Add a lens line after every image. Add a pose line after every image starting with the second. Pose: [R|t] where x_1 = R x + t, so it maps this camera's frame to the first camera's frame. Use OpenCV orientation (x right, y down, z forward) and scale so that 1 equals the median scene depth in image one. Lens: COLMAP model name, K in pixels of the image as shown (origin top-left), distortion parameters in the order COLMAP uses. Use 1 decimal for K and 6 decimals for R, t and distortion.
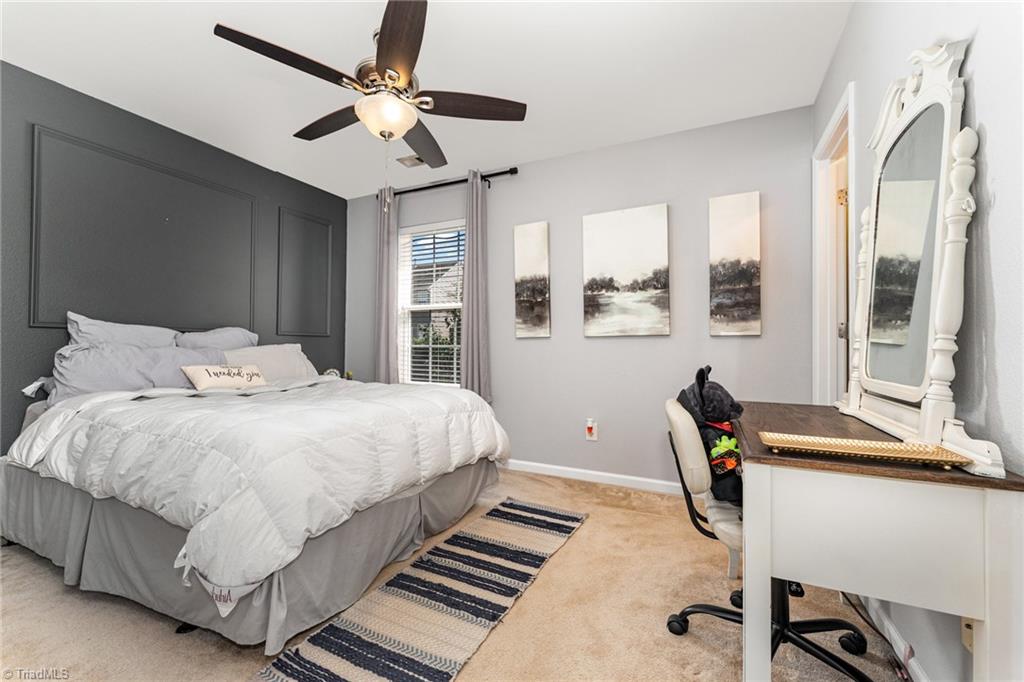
lens RADIAL K [[407.9, 0, 512.8], [0, 407.9, 341.9], [0, 0, 1]] dist [0.000152, 0.000189]
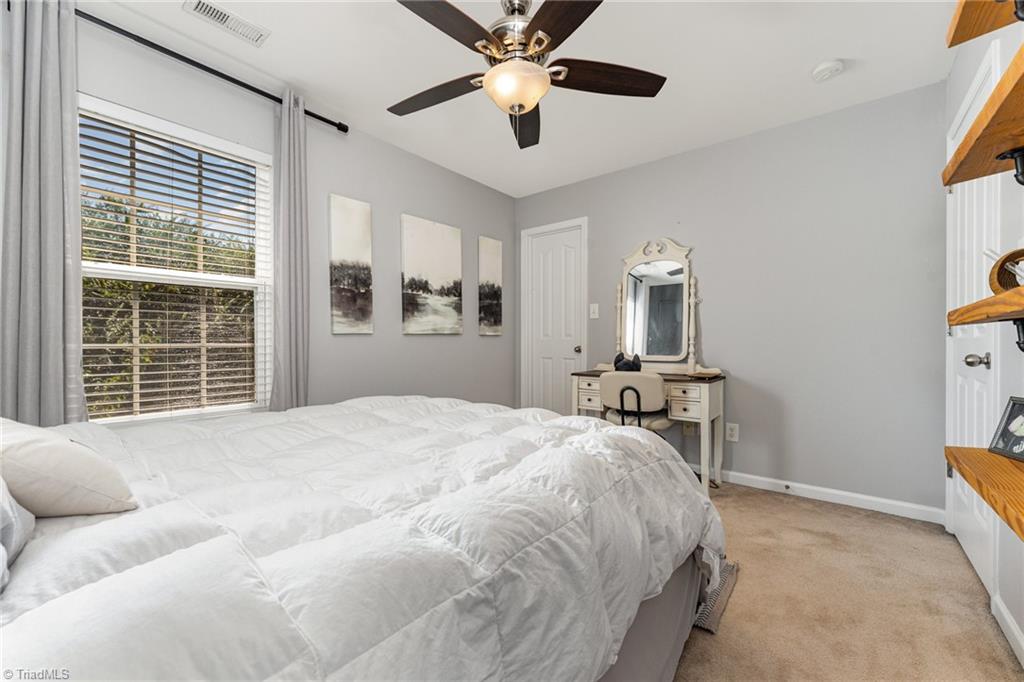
lens RADIAL K [[407.9, 0, 516.1], [0, 407.9, 343.8], [0, 0, 1]] dist [0.000152, 0.000189]
pose [[0.225518, -0.011258, 0.974174, -0.767023], [-0.009180, 0.999864, 0.013680, -0.004982], [-0.974196, -0.012028, 0.225384, 0.512115]]
